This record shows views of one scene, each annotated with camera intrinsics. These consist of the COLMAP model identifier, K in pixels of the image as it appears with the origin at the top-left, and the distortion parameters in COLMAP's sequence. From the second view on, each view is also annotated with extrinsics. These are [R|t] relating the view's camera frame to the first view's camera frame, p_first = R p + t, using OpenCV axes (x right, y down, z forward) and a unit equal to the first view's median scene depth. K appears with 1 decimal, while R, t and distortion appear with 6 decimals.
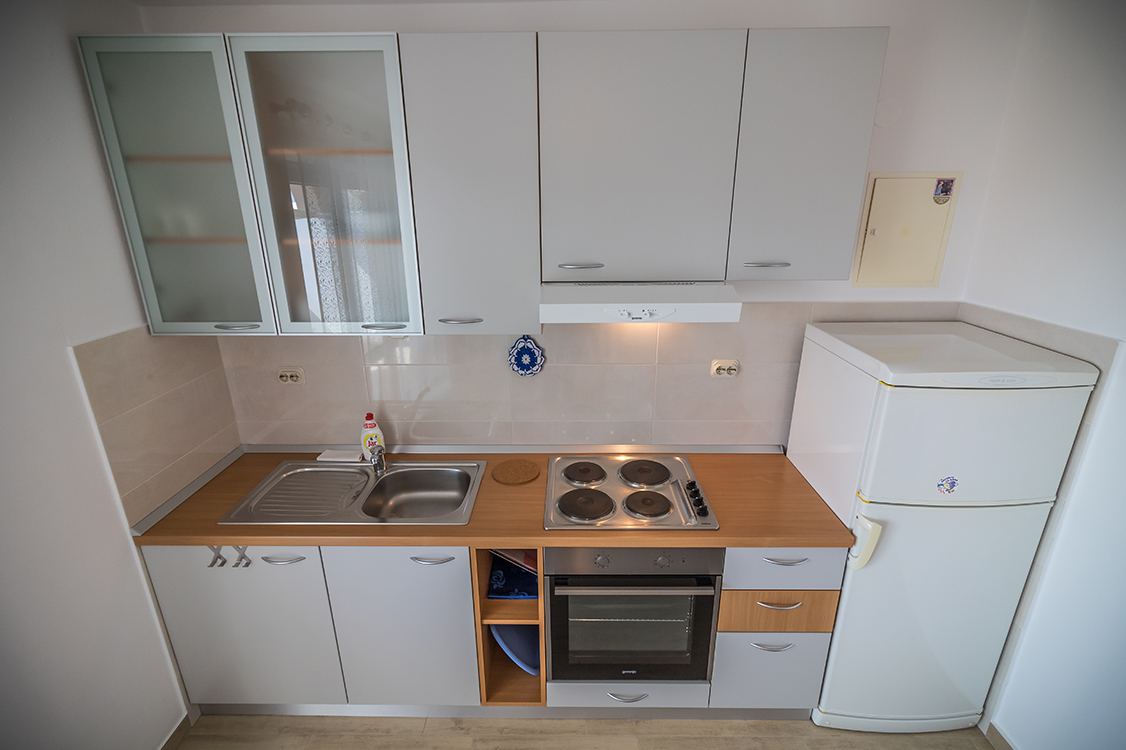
lens RADIAL K [[513.5, 0, 563.0], [0, 513.5, 366.3], [0, 0, 1]] dist [0.001875, 0.000214]
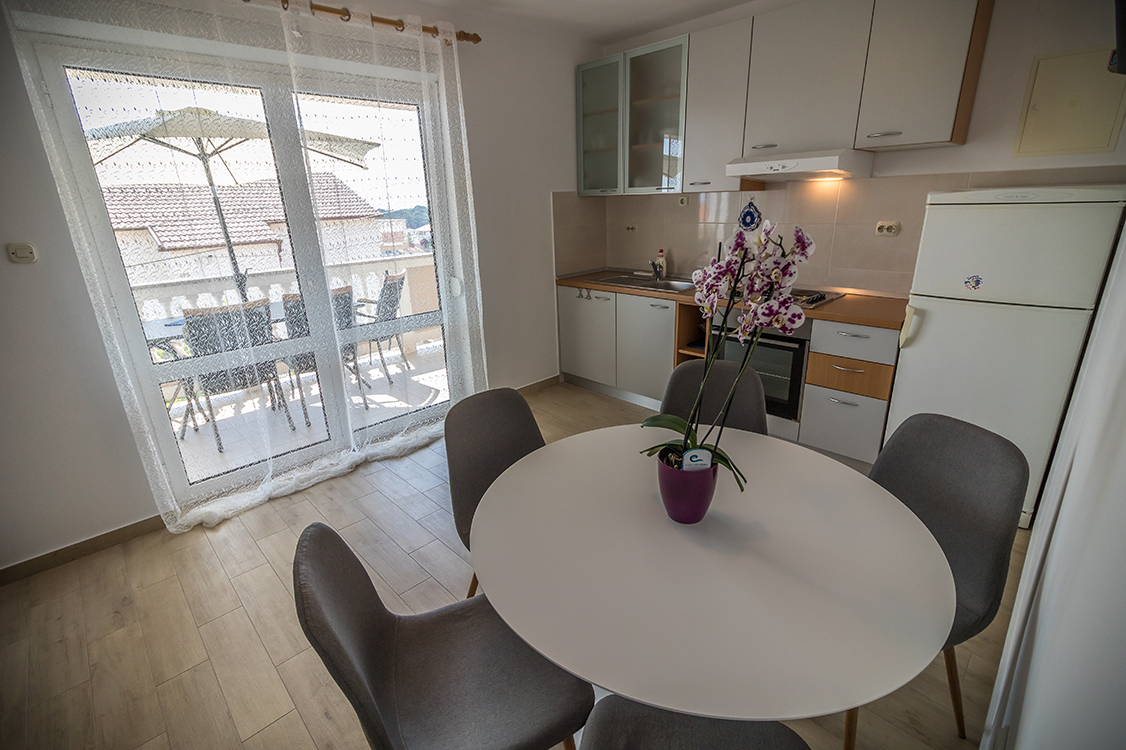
lens RADIAL K [[521.6, 0, 558.9], [0, 521.6, 372.6], [0, 0, 1]] dist [0.001116, 0.000725]
pose [[0.699105, 0.211153, -0.683130, 0.835101], [-0.193588, 0.975614, 0.103443, 0.458131], [0.688314, 0.059928, 0.722933, -0.647478]]
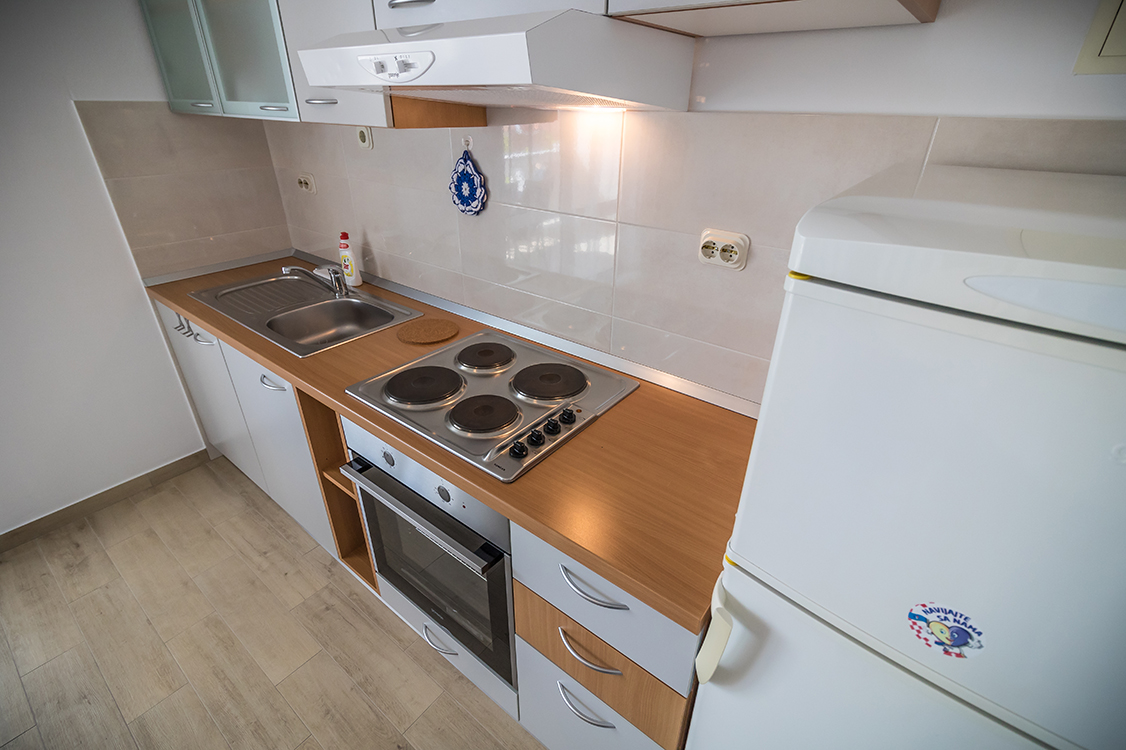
lens RADIAL K [[516.0, 0, 564.8], [0, 516.0, 370.8], [0, 0, 1]] dist [0.001984, 0.000617]
pose [[0.792819, 0.296610, -0.532411, 0.583873], [-0.203195, 0.952242, 0.227920, 0.041919], [0.574587, -0.072516, 0.815225, 0.519018]]
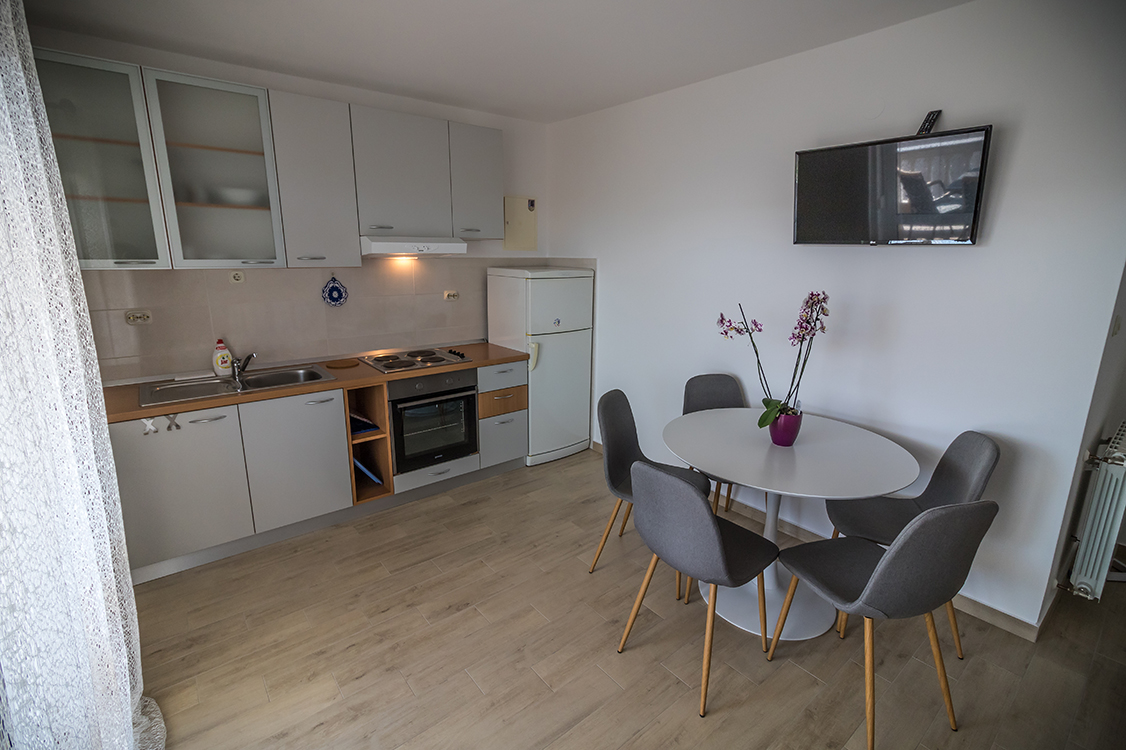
lens RADIAL K [[513.5, 0, 563.0], [0, 513.5, 366.3], [0, 0, 1]] dist [0.001875, 0.000214]
pose [[0.770721, -0.127610, 0.624264, -0.616864], [0.185864, 0.982156, -0.028701, 0.426873], [-0.609462, 0.138149, 0.780686, -0.700746]]
